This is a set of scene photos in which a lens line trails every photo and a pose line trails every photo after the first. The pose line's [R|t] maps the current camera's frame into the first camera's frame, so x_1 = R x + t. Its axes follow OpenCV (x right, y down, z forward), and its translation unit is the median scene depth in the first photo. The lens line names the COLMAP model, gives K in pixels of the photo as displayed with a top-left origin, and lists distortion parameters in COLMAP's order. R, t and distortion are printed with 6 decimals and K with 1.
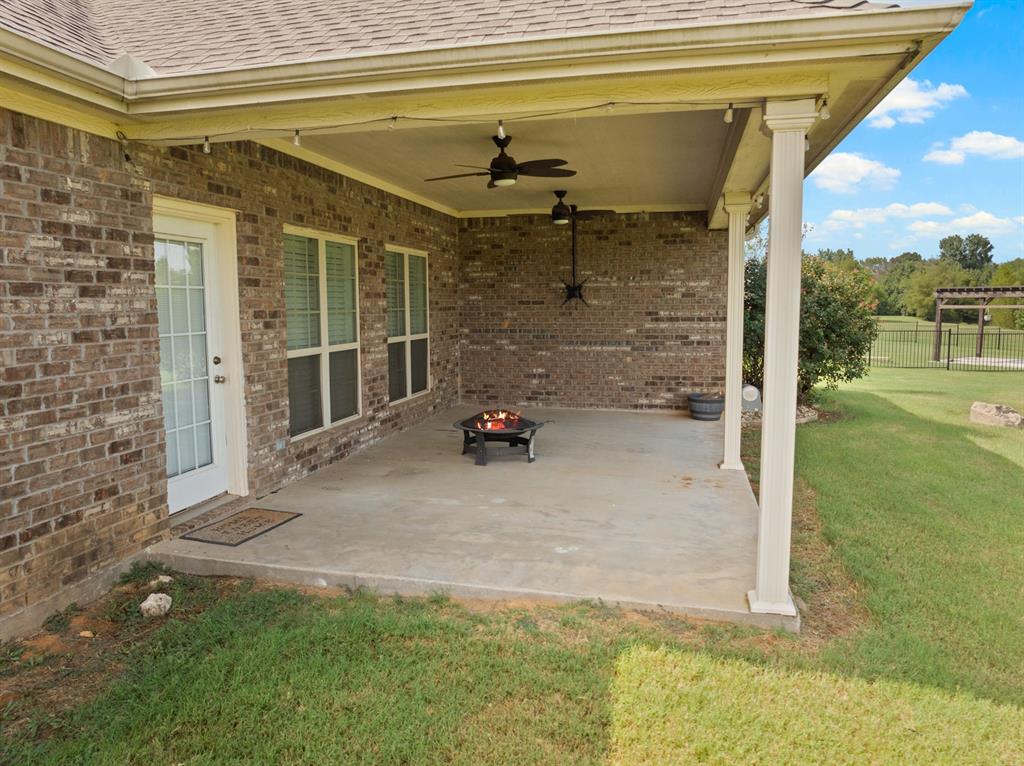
lens RADIAL K [[714.4, 0, 512.0], [0, 714.4, 383.0], [0, 0, 1]] dist [-0.028530, 0.001407]
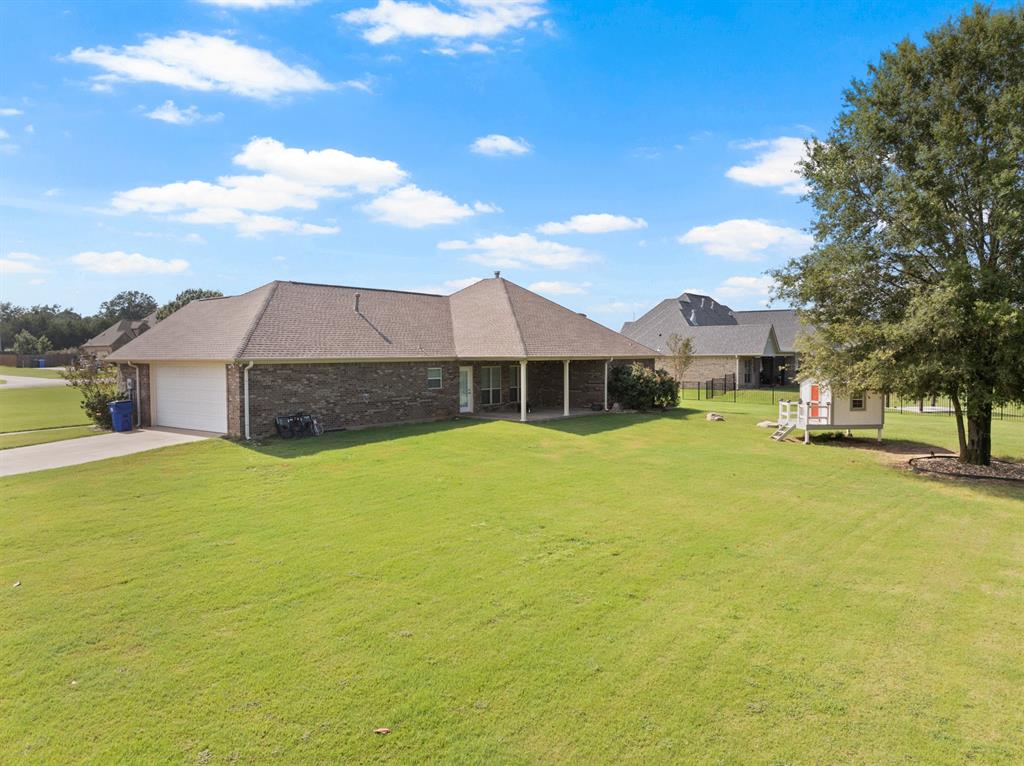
lens RADIAL K [[714.4, 0, 512.0], [0, 714.4, 383.0], [0, 0, 1]] dist [-0.028530, 0.001407]
pose [[0.903472, 0.015734, -0.428359, 2.501533], [-0.043956, 0.997459, -0.056072, 0.231225], [0.426388, 0.069489, 0.901867, -4.308371]]
